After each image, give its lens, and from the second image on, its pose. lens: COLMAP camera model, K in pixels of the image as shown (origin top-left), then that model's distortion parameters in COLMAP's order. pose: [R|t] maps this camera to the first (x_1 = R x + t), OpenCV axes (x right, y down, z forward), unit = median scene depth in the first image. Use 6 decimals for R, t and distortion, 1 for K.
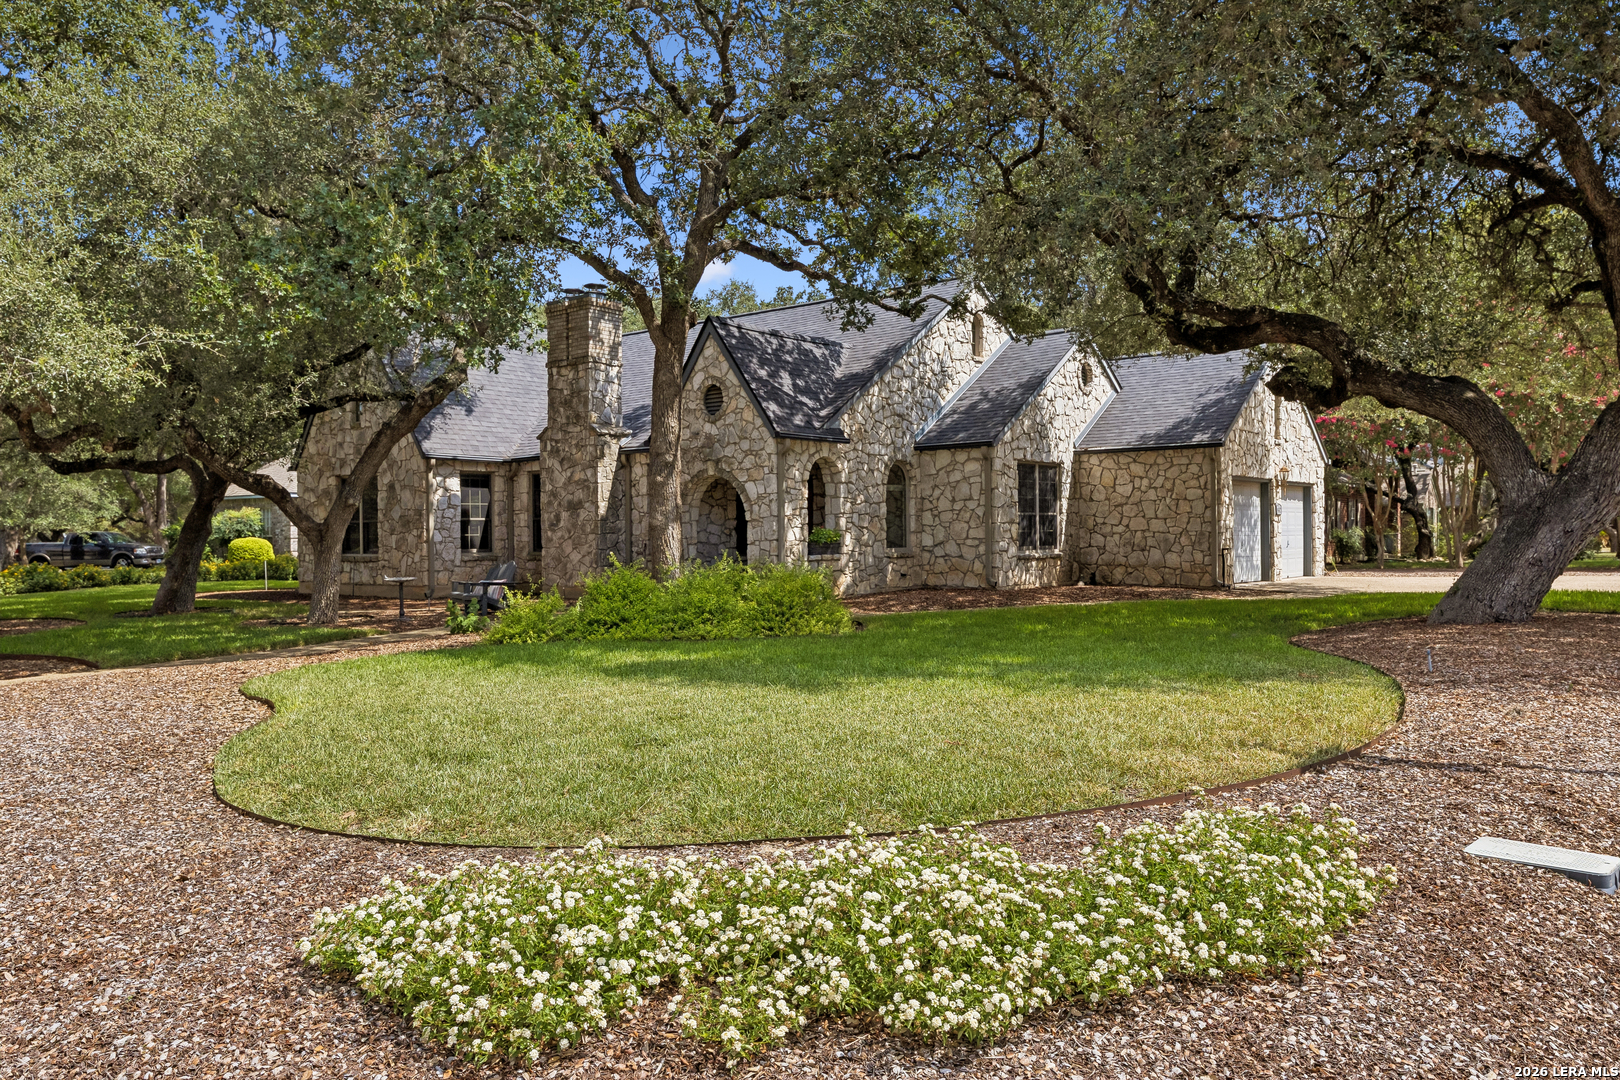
lens RADIAL K [[1137.6, 0, 804.3], [0, 1137.6, 536.9], [0, 0, 1]] dist [-0.003068, -0.000813]
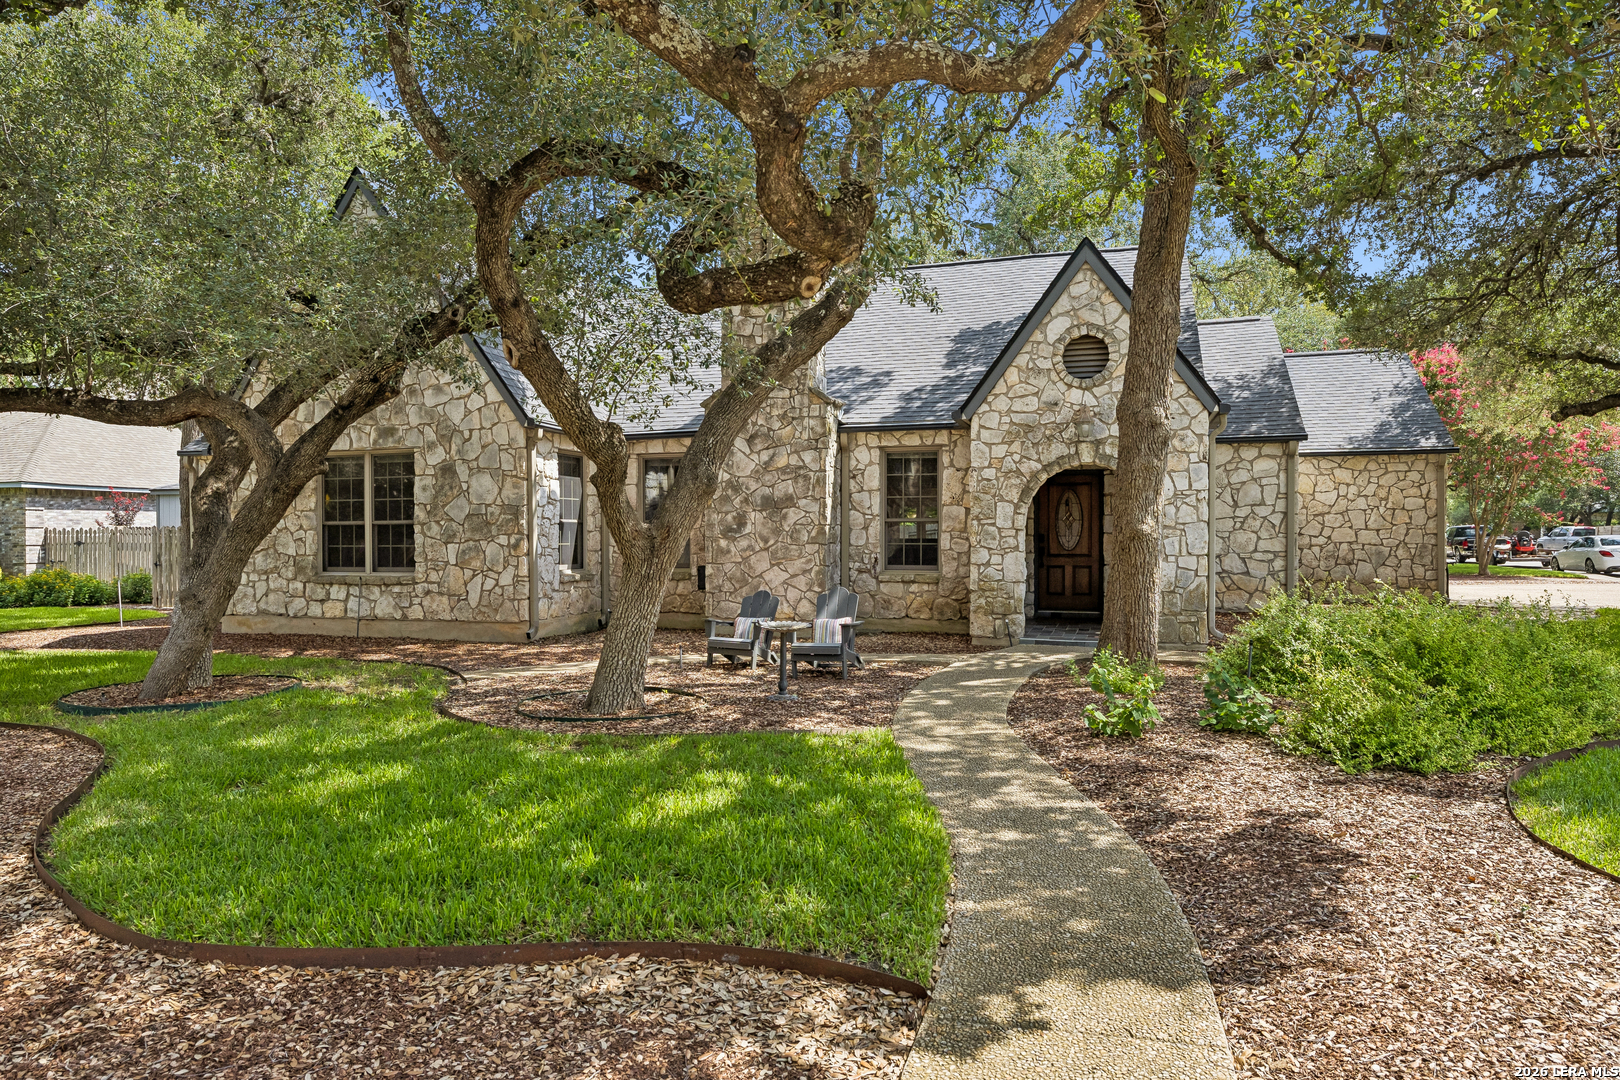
lens RADIAL K [[1008.0, 0, 812.0], [0, 1008.0, 549.3], [0, 0, 1]] dist [-0.009489, 0.000260]
pose [[0.928271, 0.002006, 0.371900, -0.407180], [-0.003413, 0.999989, 0.003127, -0.001231], [-0.371890, -0.004172, 0.928267, 0.411899]]
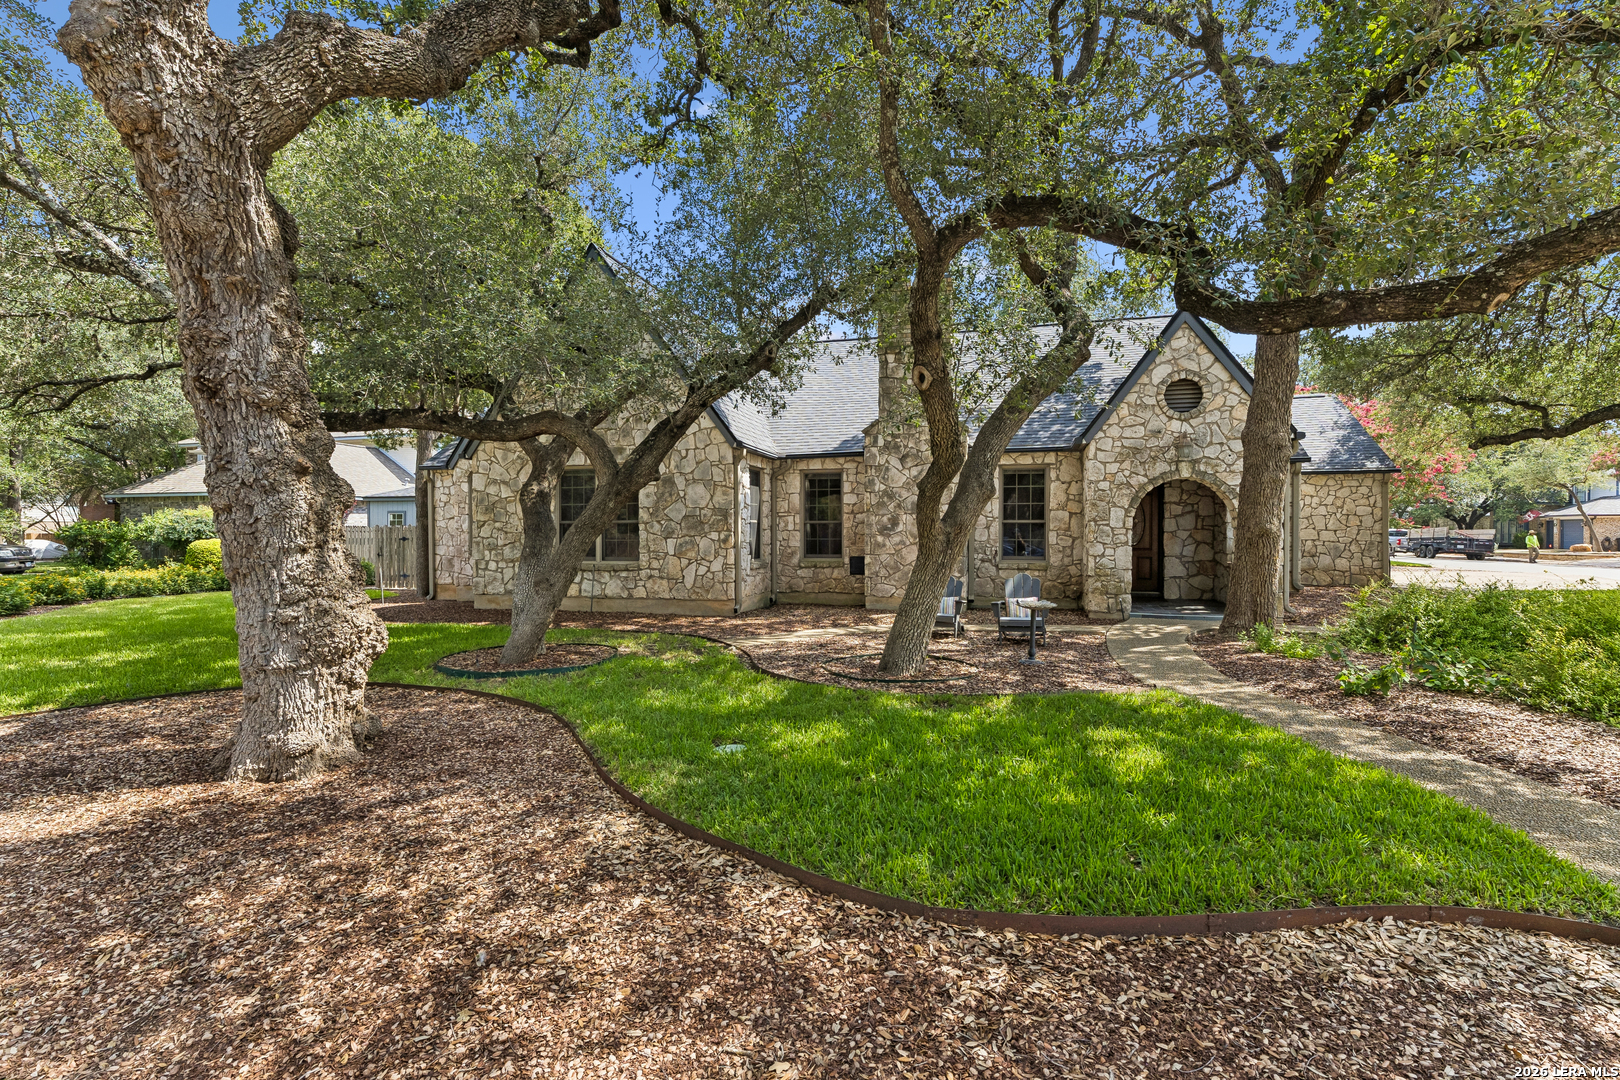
lens RADIAL K [[740.4, 0, 810.7], [0, 740.4, 540.3], [0, 0, 1]] dist [0.002271, -0.000611]
pose [[0.917031, 0.006897, 0.398756, -0.512224], [-0.006345, 0.999976, -0.002703, 0.000232], [-0.398765, -0.000052, 0.917053, 0.491143]]
